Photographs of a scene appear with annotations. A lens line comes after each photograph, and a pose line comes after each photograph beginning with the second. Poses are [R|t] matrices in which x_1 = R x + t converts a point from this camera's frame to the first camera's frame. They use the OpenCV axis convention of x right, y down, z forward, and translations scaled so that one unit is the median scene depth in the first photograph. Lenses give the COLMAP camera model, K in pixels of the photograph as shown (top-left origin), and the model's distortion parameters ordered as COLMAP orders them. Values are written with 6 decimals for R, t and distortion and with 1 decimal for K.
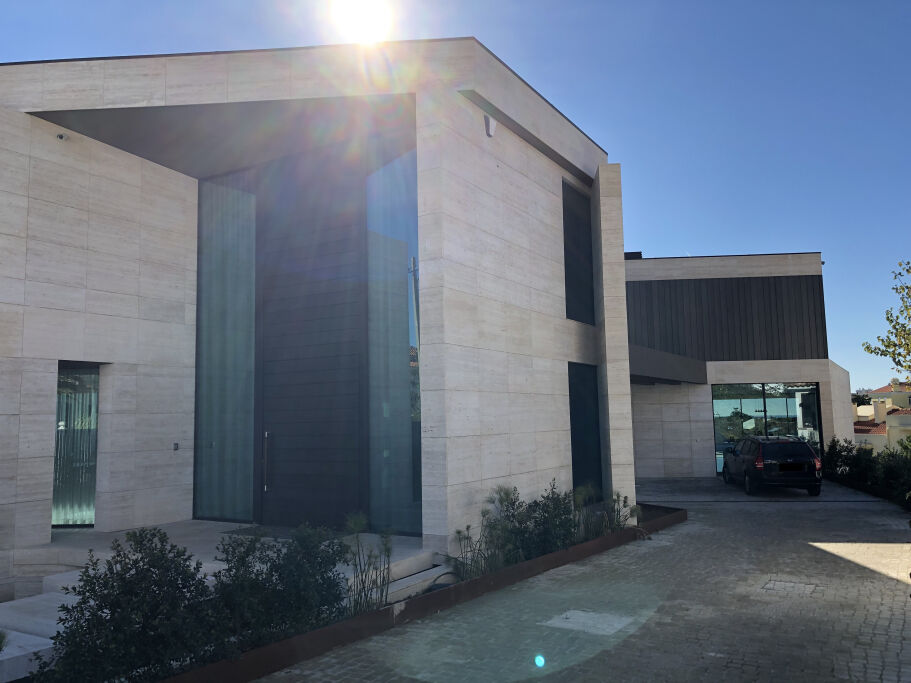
lens RADIAL K [[740.4, 0, 458.5], [0, 740.4, 342.9], [0, 0, 1]] dist [0.035026, -0.000313]
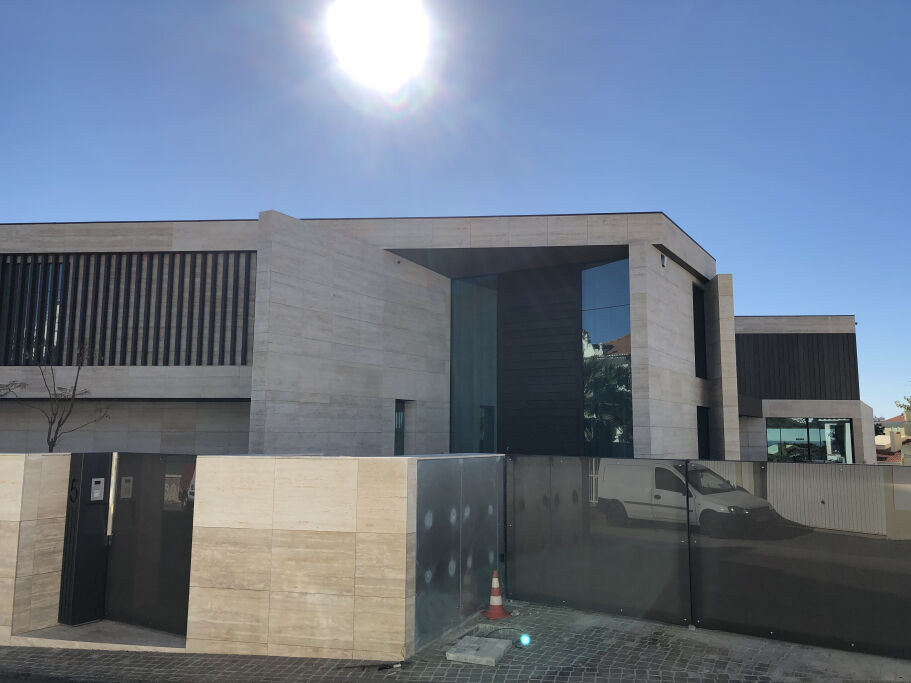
lens RADIAL K [[740.4, 0, 452.1], [0, 740.4, 340.5], [0, 0, 1]] dist [0.035026, -0.000313]
pose [[0.999567, 0.024329, -0.016542, -0.180599], [-0.024734, 0.999388, -0.024729, -0.031656], [0.015930, 0.025127, 0.999557, -0.285893]]
